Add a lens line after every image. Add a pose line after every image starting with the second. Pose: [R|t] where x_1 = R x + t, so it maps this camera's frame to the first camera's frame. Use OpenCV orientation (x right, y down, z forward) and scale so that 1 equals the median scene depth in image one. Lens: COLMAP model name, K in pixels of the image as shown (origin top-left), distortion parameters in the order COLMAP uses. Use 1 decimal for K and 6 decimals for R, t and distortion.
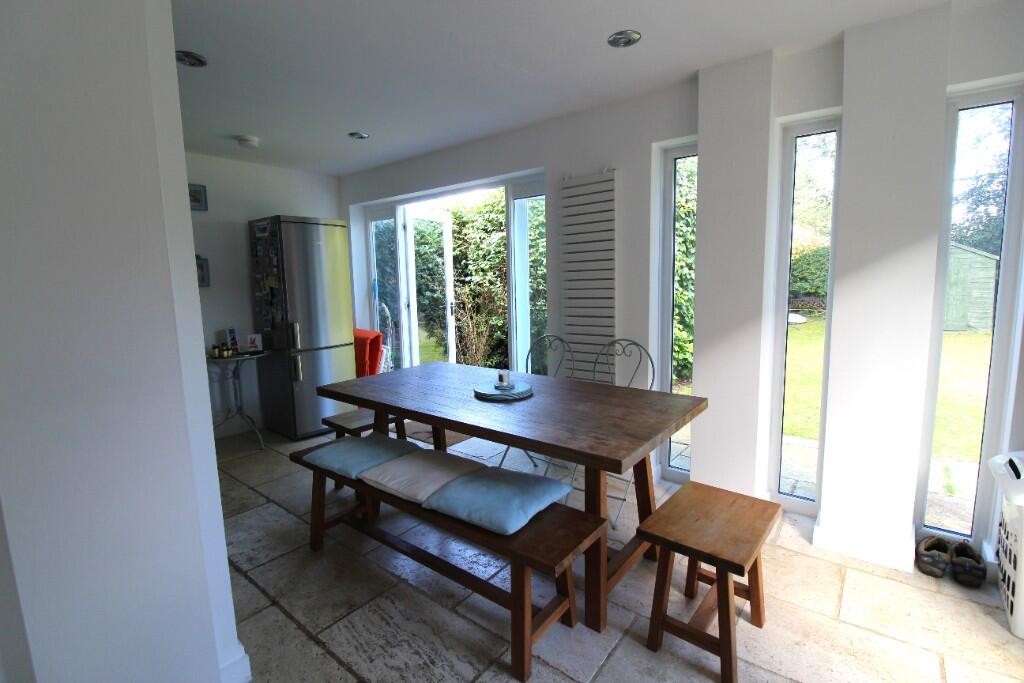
lens RADIAL K [[473.1, 0, 511.6], [0, 473.1, 334.6], [0, 0, 1]] dist [0.005678, 0.000410]
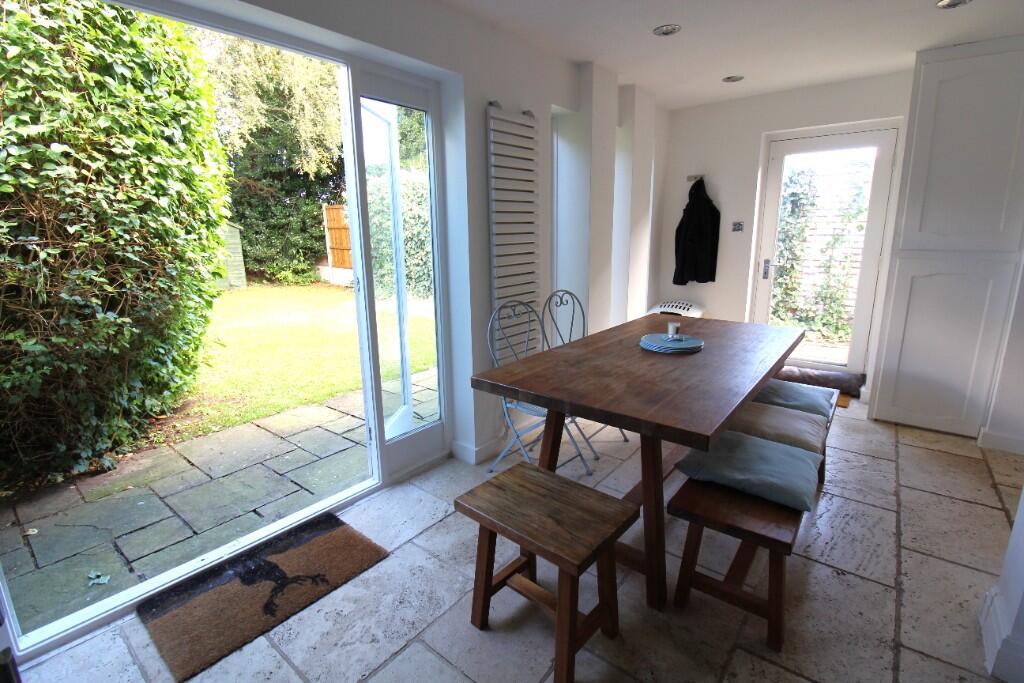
lens RADIAL K [[474.8, 0, 510.6], [0, 474.8, 340.7], [0, 0, 1]] dist [-0.013784, -0.002116]
pose [[0.002201, -0.209601, 0.977785, -1.133328], [0.139294, 0.968319, 0.207258, -0.159924], [-0.990249, 0.135743, 0.031328, 1.523753]]
